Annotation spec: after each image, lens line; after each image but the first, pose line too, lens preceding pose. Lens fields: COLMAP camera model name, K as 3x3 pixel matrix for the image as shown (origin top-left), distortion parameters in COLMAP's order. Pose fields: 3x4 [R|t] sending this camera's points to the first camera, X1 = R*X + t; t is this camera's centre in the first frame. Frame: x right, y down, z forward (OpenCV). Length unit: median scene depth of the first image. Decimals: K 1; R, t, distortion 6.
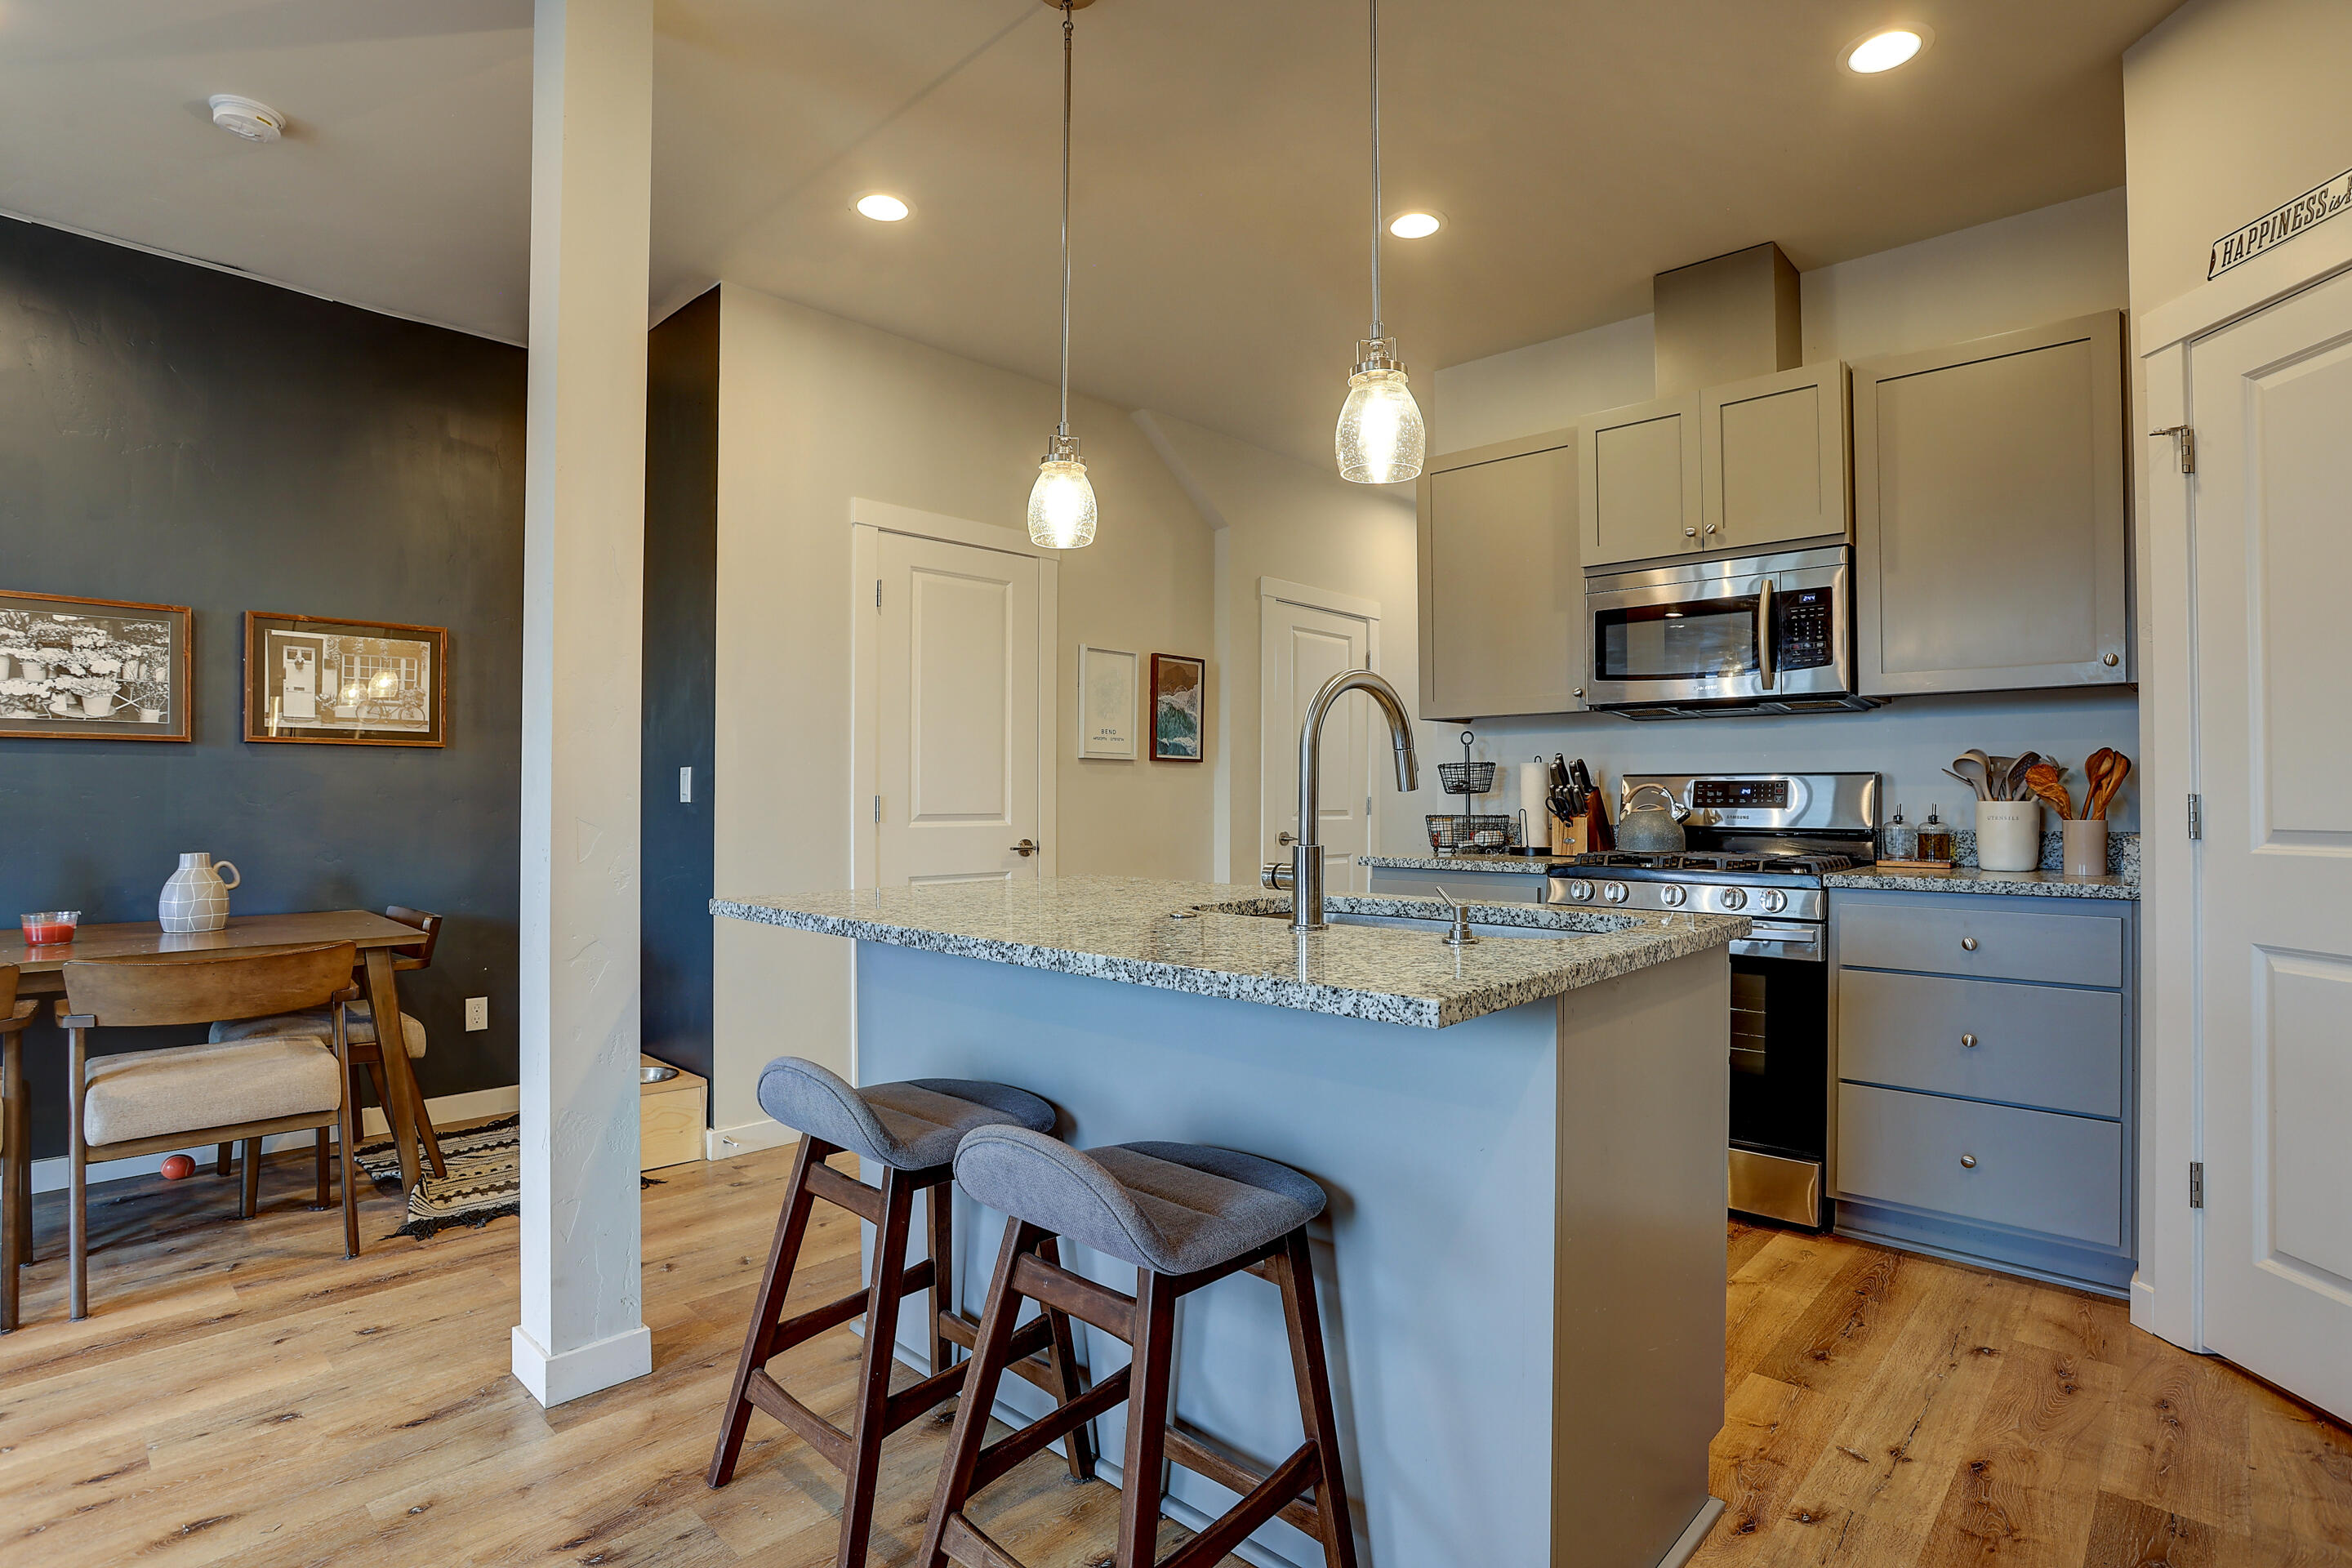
lens RADIAL K [[1153.9, 0, 1197.5], [0, 1153.9, 787.4], [0, 0, 1]] dist [-0.054134, 0.014732]
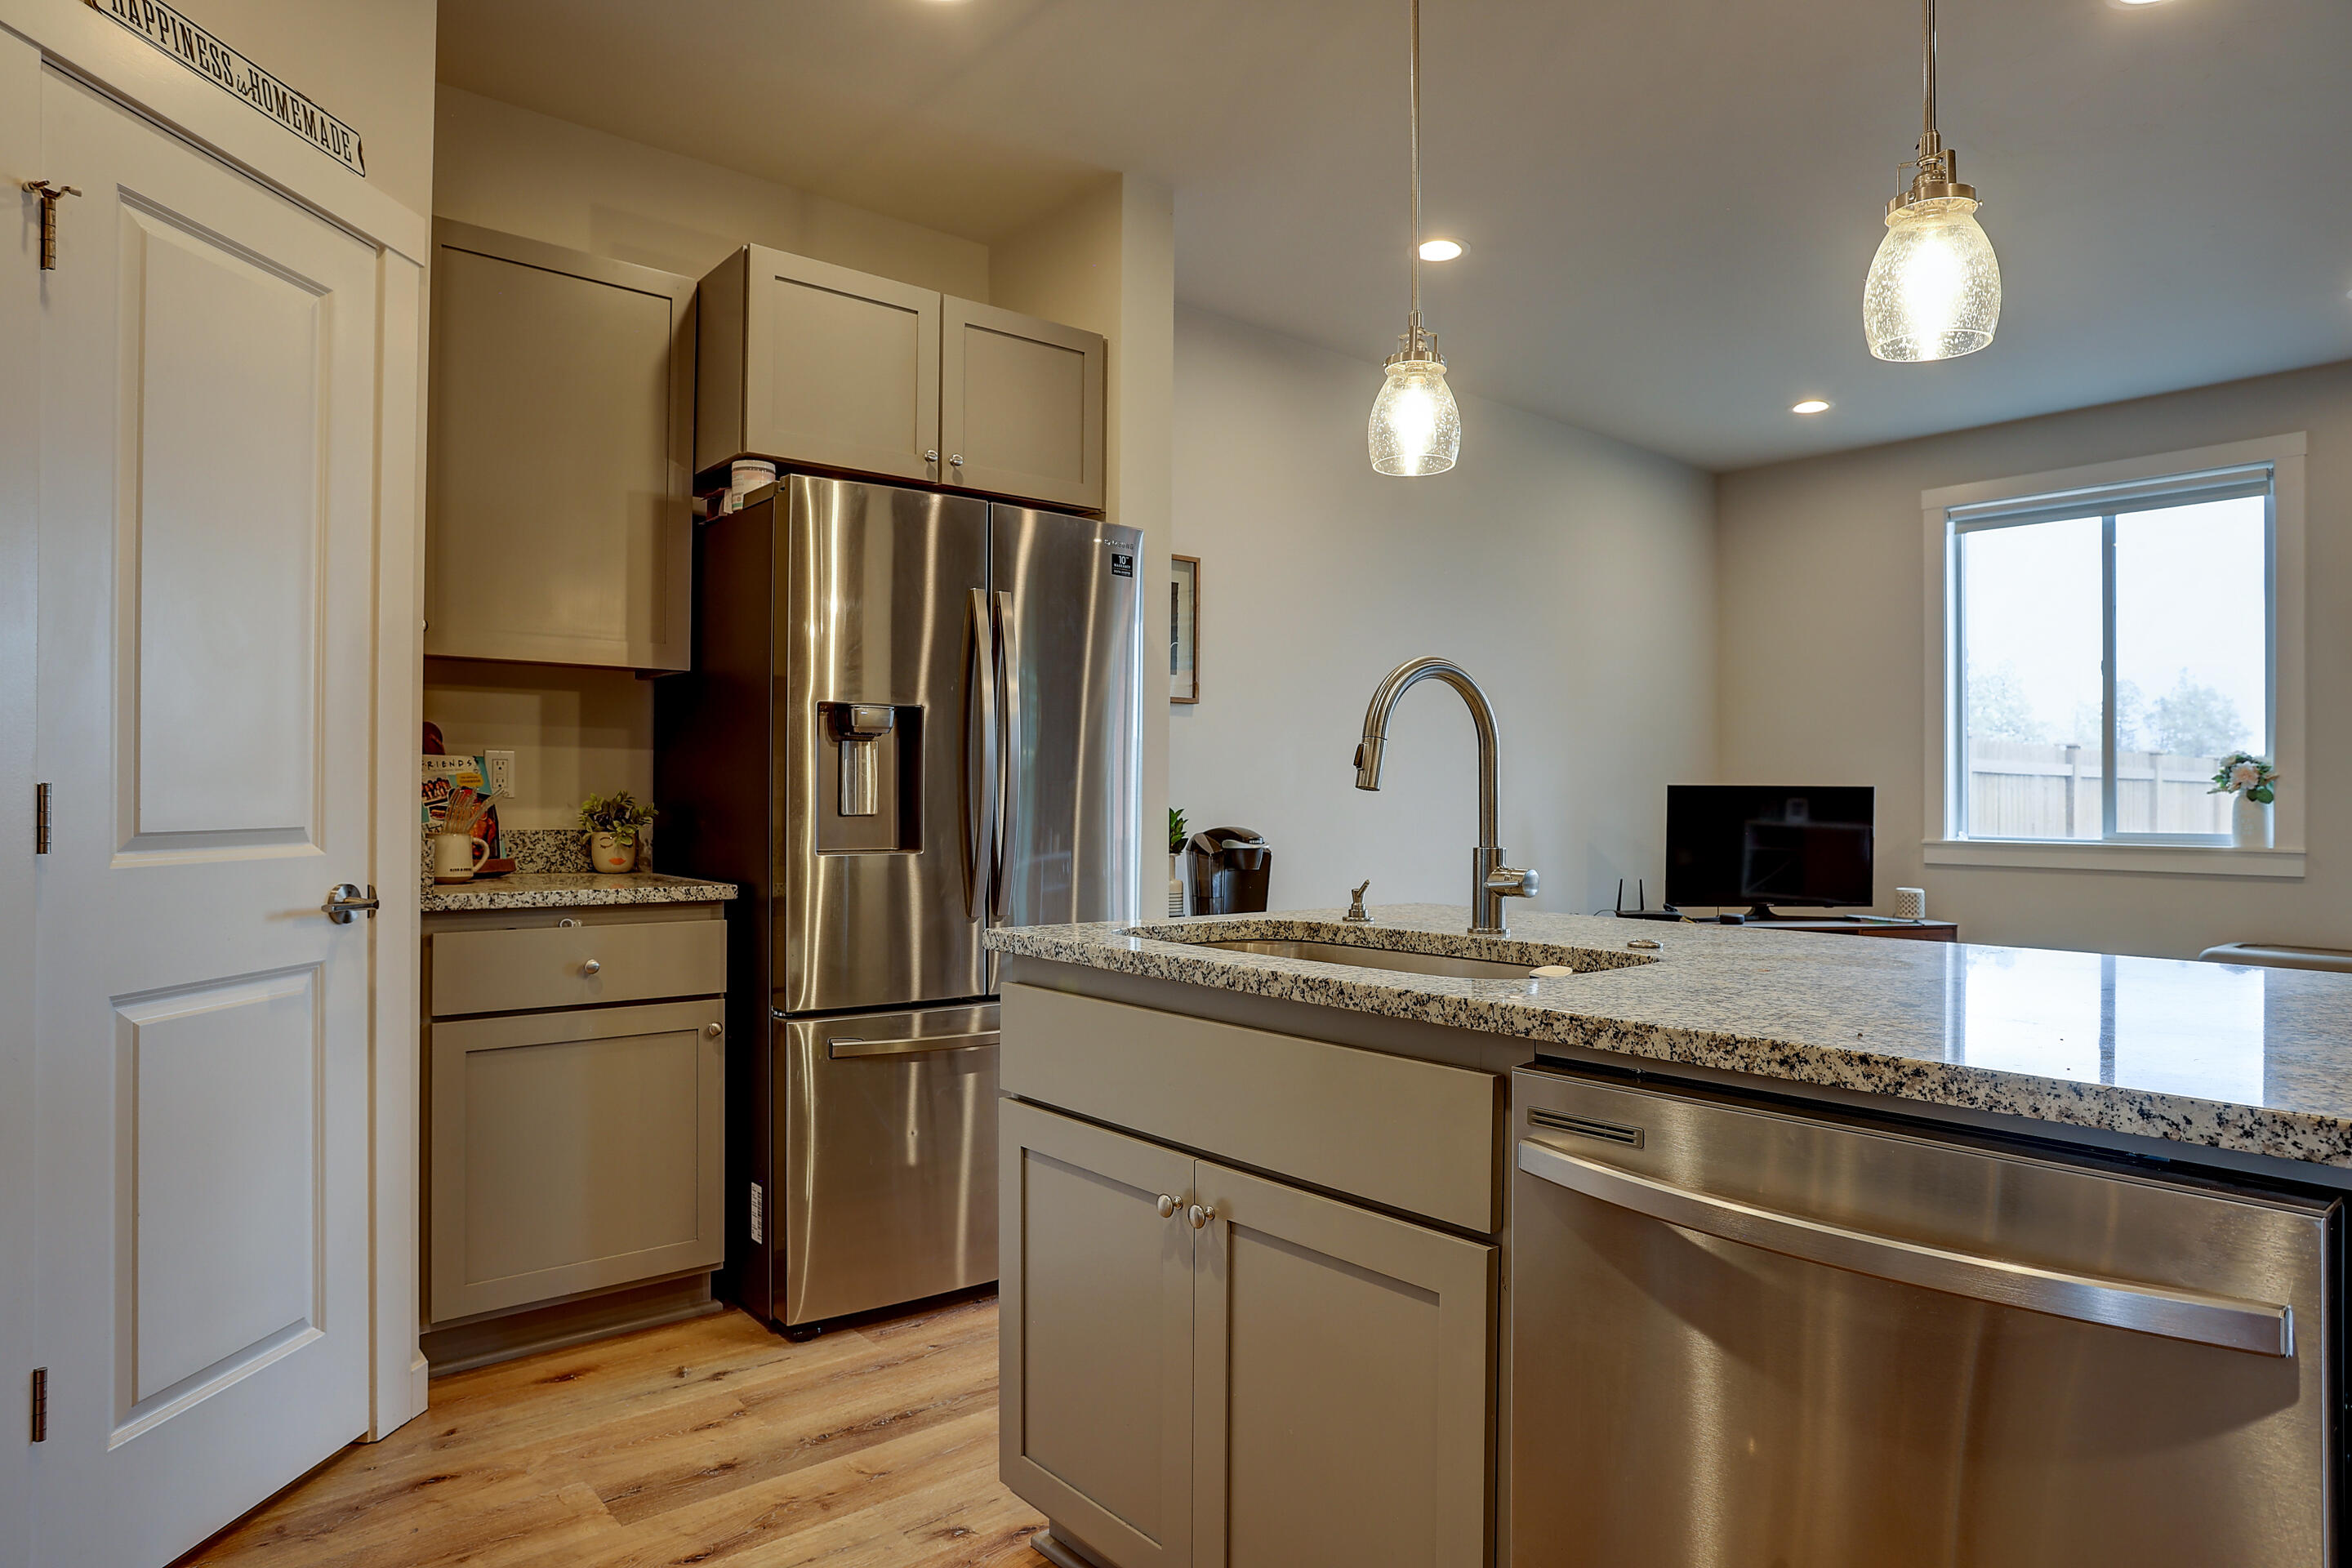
lens RADIAL K [[1353.5, 0, 1188.9], [0, 1353.5, 787.3], [0, 0, 1]] dist [-0.057443, 0.025804]
pose [[-0.992625, -0.007028, 0.121025, 0.119390], [-0.009095, 0.999822, -0.016534, 0.011307], [-0.120887, -0.017513, -0.992512, 1.224965]]
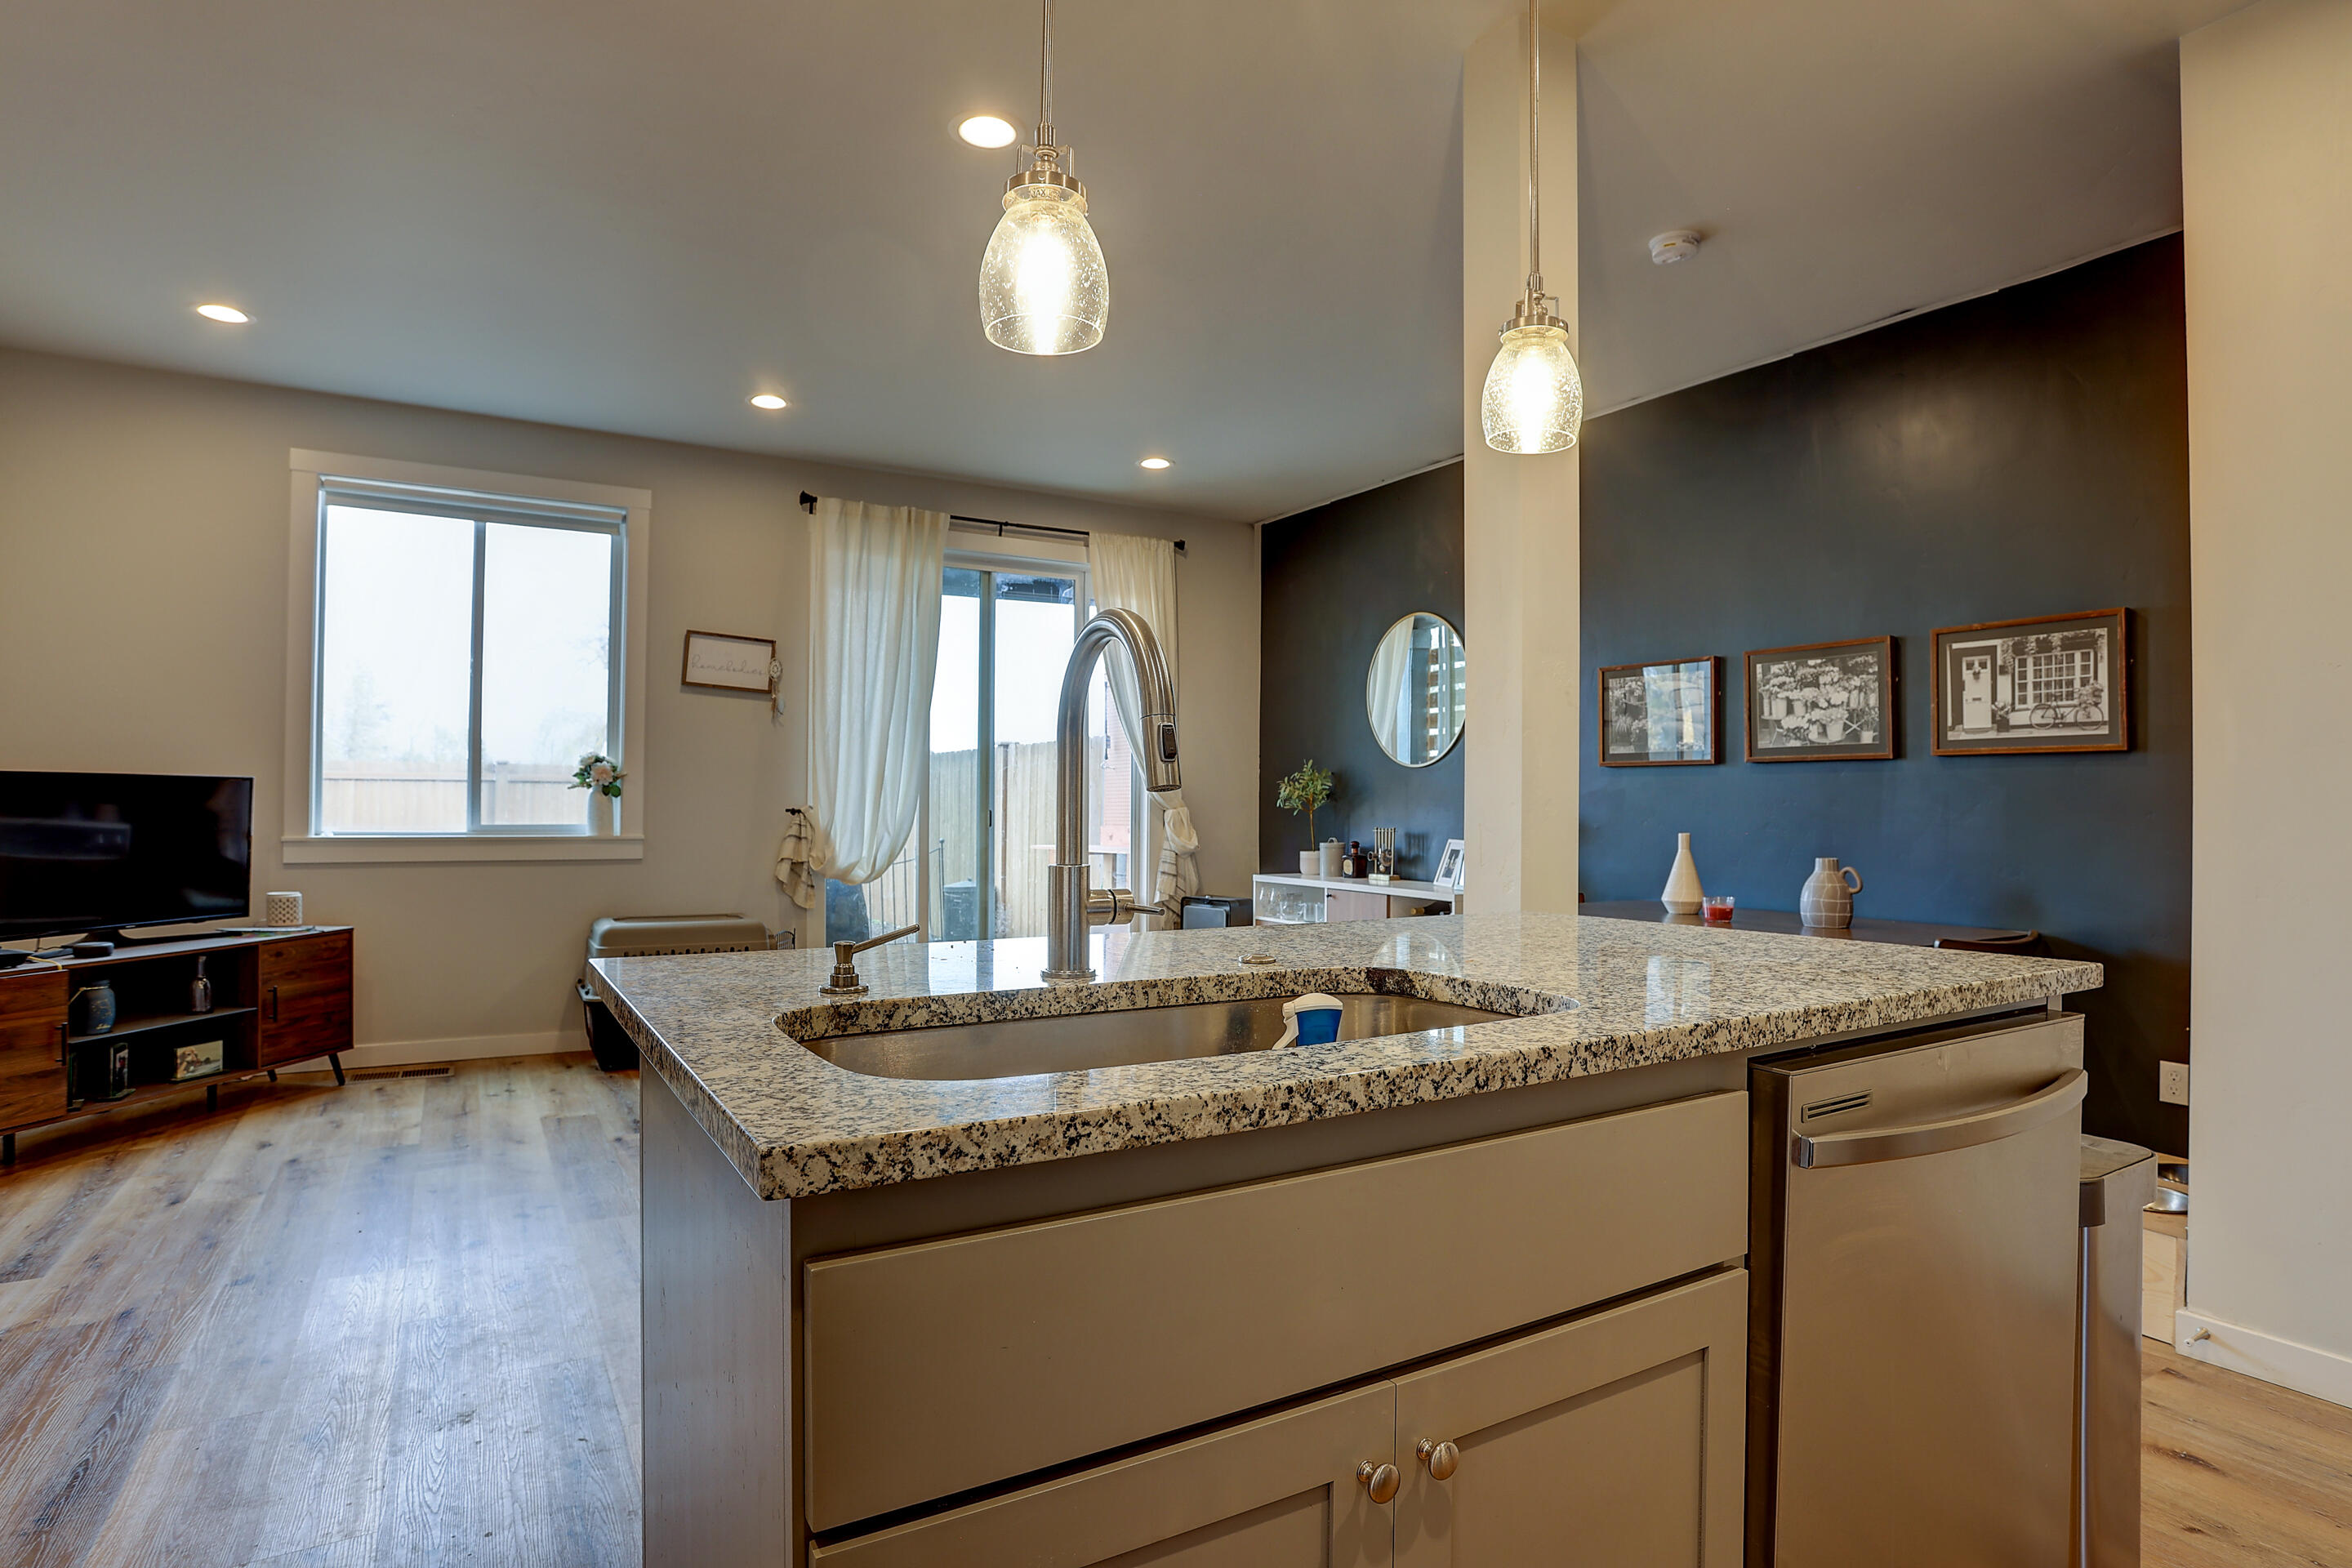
lens RADIAL K [[1248.3, 0, 1185.0], [0, 1248.3, 784.5], [0, 0, 1]] dist [-0.057742, 0.019587]
pose [[-0.279854, -0.017299, -0.959887, 0.486534], [0.000755, 0.999833, -0.018239, 0.006603], [0.960042, -0.005829, -0.279794, 0.735685]]
